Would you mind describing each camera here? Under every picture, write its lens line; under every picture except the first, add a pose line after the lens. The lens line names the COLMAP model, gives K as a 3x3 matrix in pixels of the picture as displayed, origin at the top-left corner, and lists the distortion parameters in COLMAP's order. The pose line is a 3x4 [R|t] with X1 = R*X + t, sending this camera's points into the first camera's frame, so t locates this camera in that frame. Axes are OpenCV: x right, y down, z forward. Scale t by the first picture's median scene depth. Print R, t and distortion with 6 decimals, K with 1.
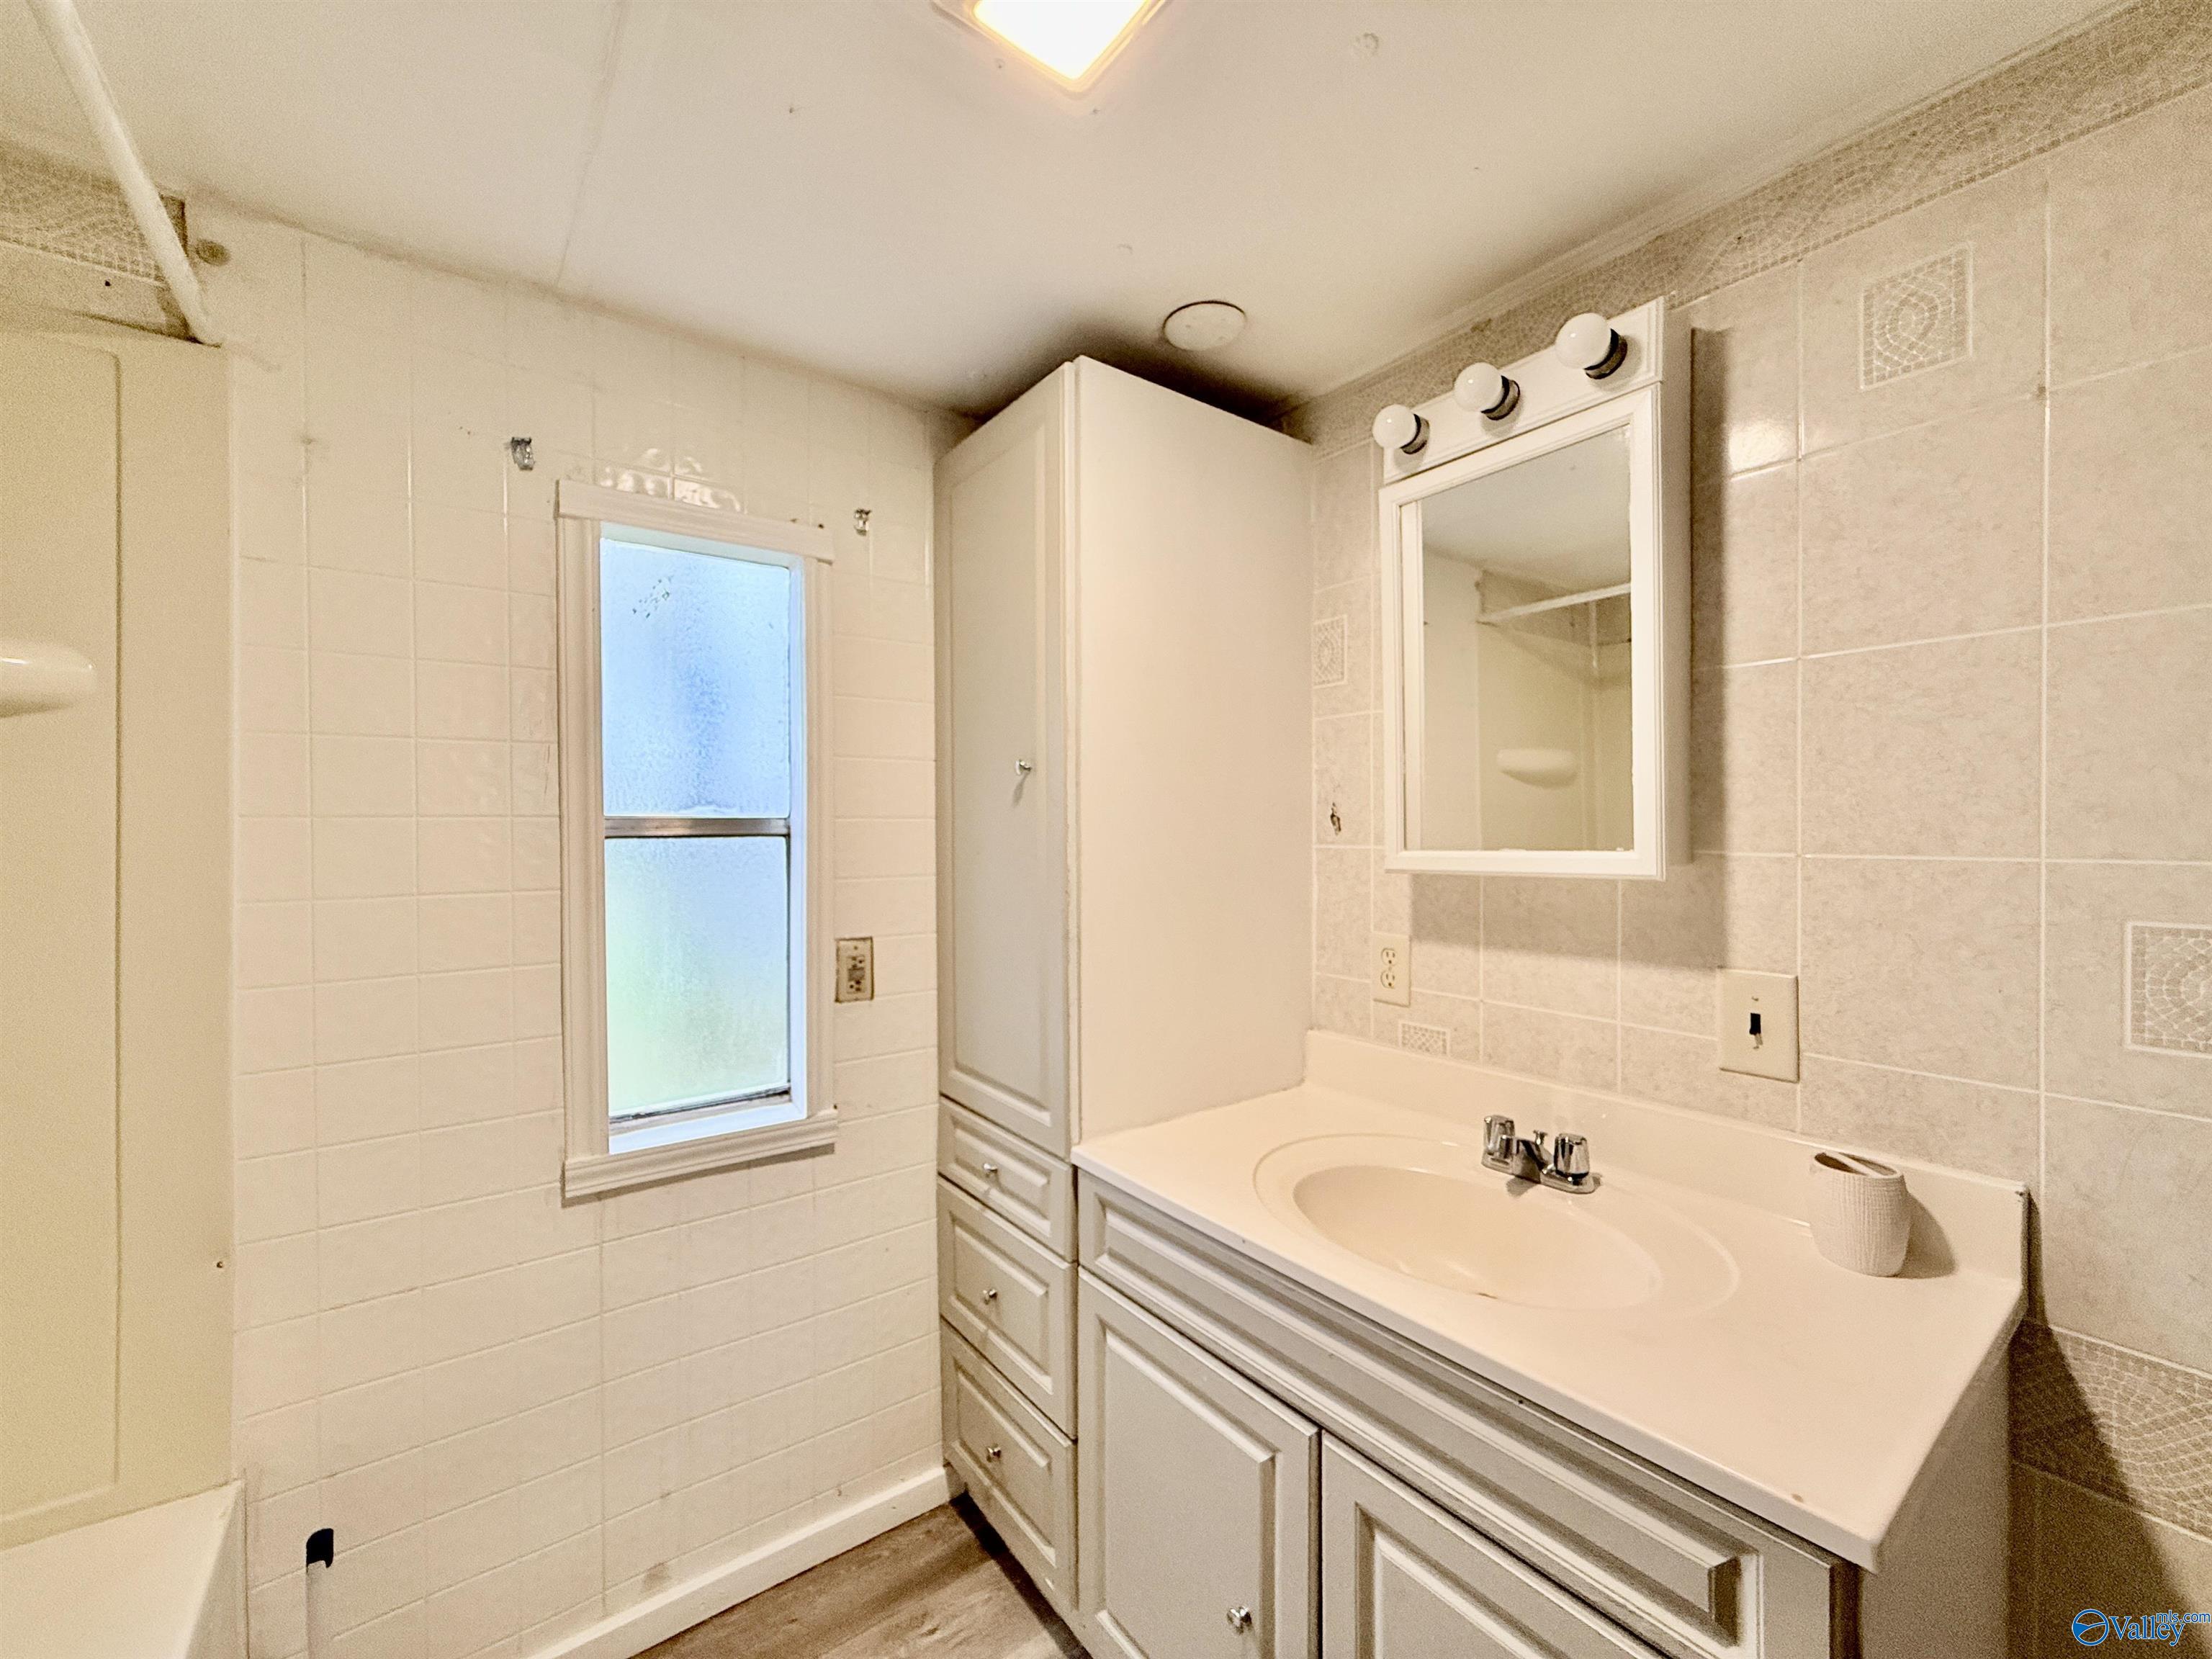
lens RADIAL K [[878.7, 0, 1101.3], [0, 878.7, 836.6], [0, 0, 1]] dist [-0.000278, 0.000174]
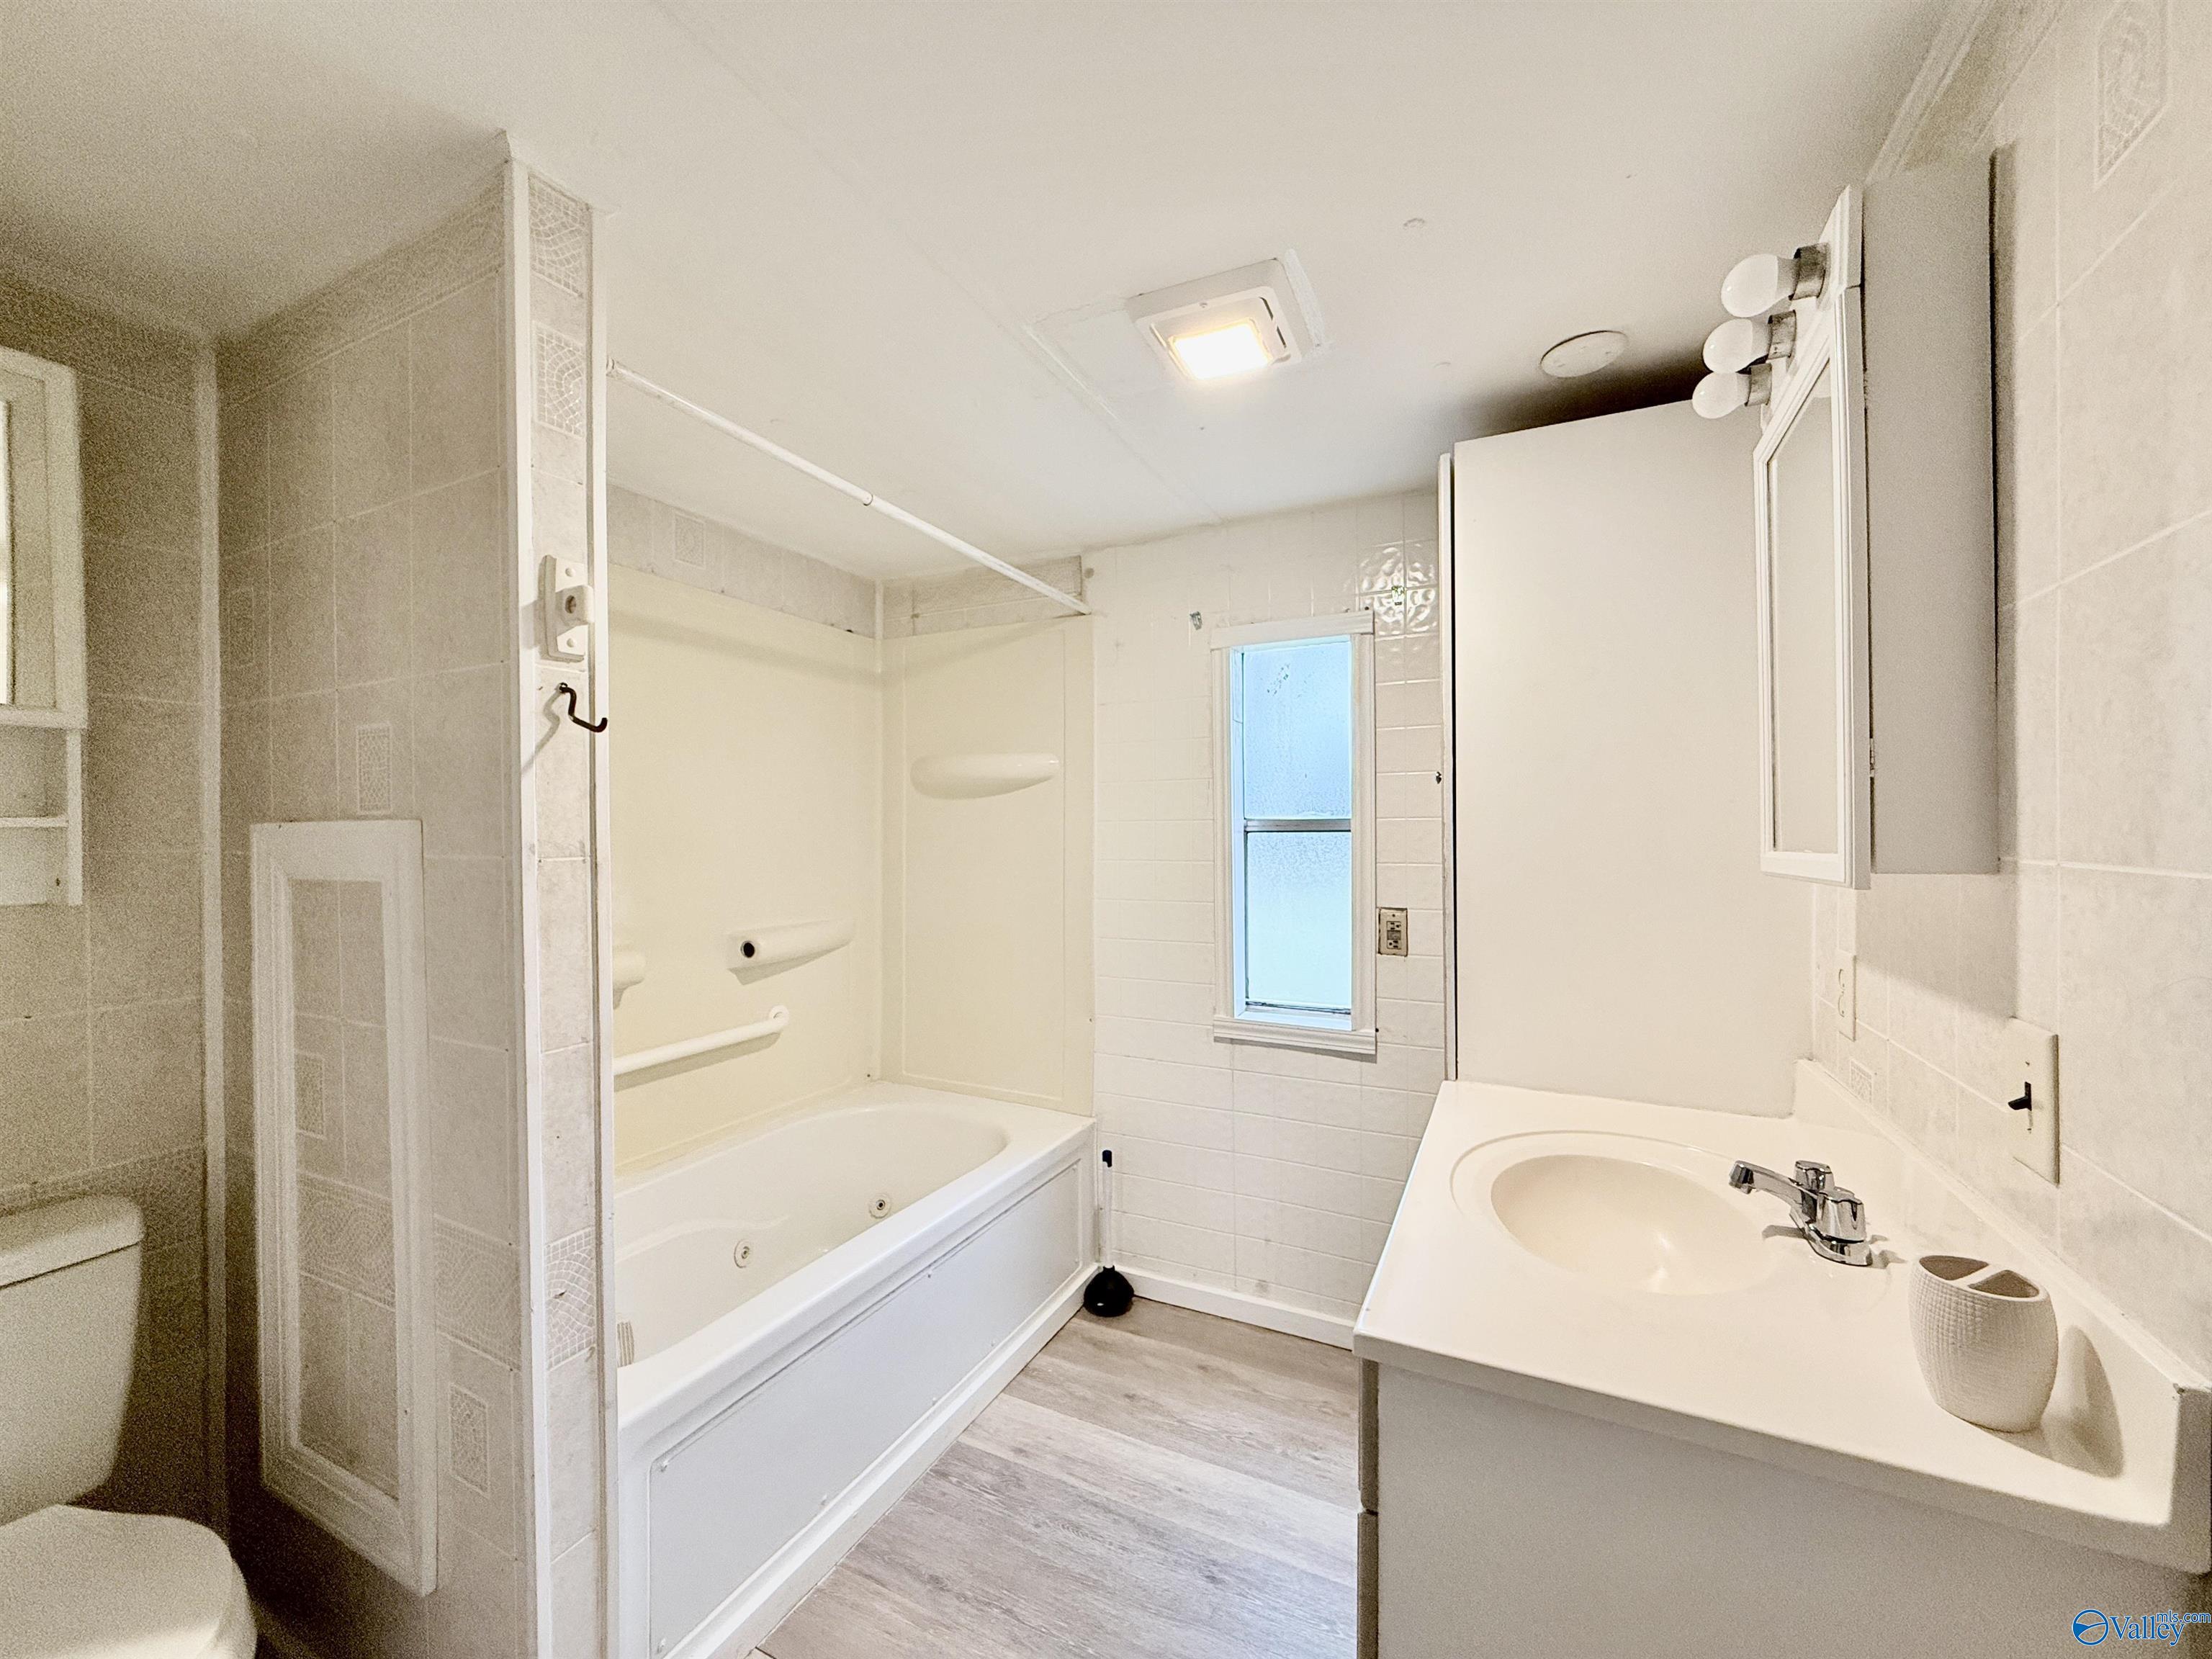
lens RADIAL K [[878.7, 0, 1101.3], [0, 878.7, 836.6], [0, 0, 1]] dist [-0.000278, 0.000174]
pose [[0.458146, 0.009801, -0.888823, 0.796443], [-0.004989, 0.999952, 0.008455, -0.002423], [0.888863, 0.000560, 0.458173, -0.008278]]
